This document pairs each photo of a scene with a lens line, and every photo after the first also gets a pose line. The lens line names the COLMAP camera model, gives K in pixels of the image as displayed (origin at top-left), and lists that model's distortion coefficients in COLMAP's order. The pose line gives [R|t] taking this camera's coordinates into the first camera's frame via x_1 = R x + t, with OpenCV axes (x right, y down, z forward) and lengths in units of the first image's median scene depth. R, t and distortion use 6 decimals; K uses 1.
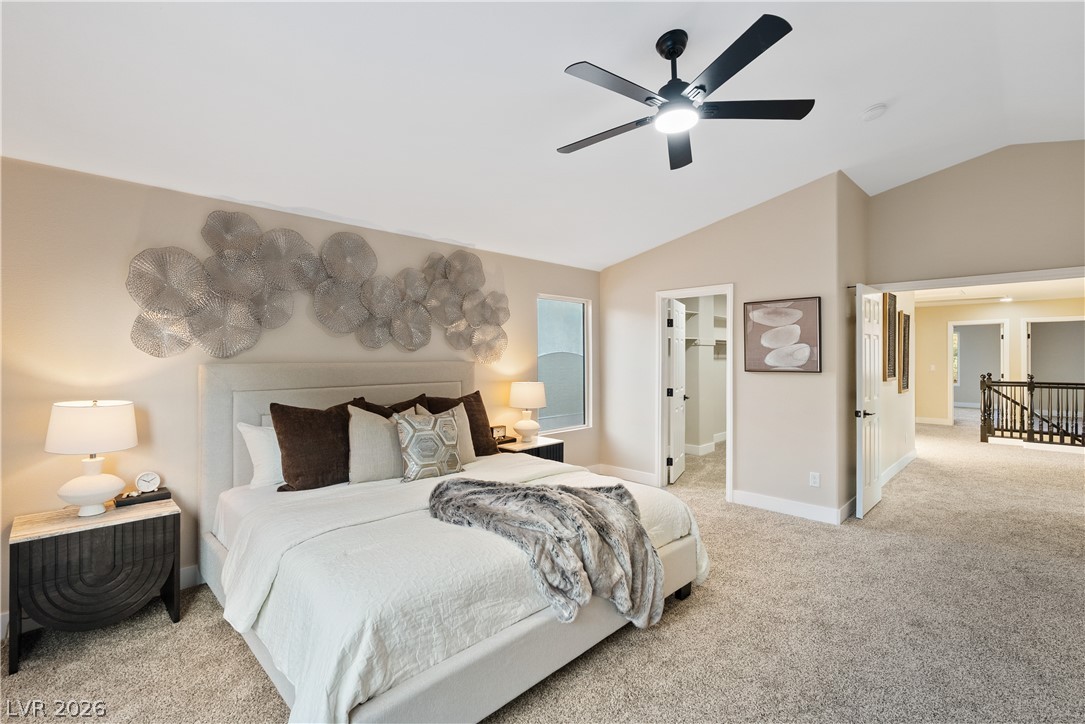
lens RADIAL K [[492.8, 0, 543.1], [0, 492.8, 351.5], [0, 0, 1]] dist [-0.013470, 0.005677]
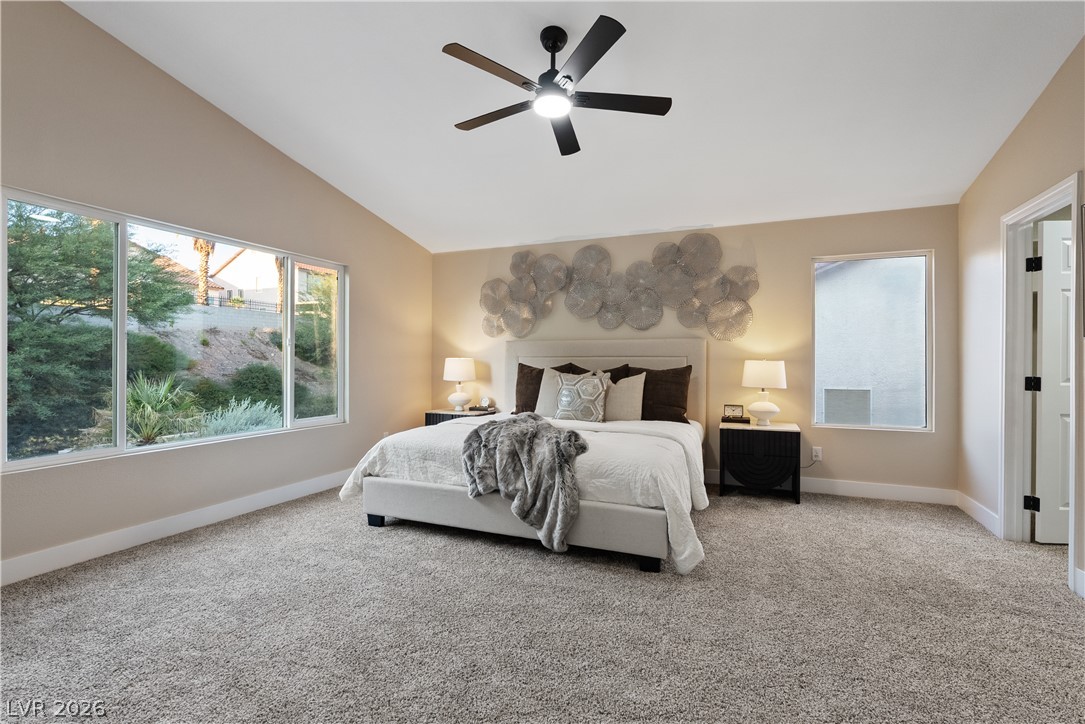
lens RADIAL K [[492.8, 0, 541.6], [0, 492.8, 363.0], [0, 0, 1]] dist [-0.013470, 0.005677]
pose [[0.373620, 0.008088, -0.927546, 0.768864], [0.005705, 0.999923, 0.011017, 0.065346], [0.927564, -0.009408, 0.373545, 0.330637]]
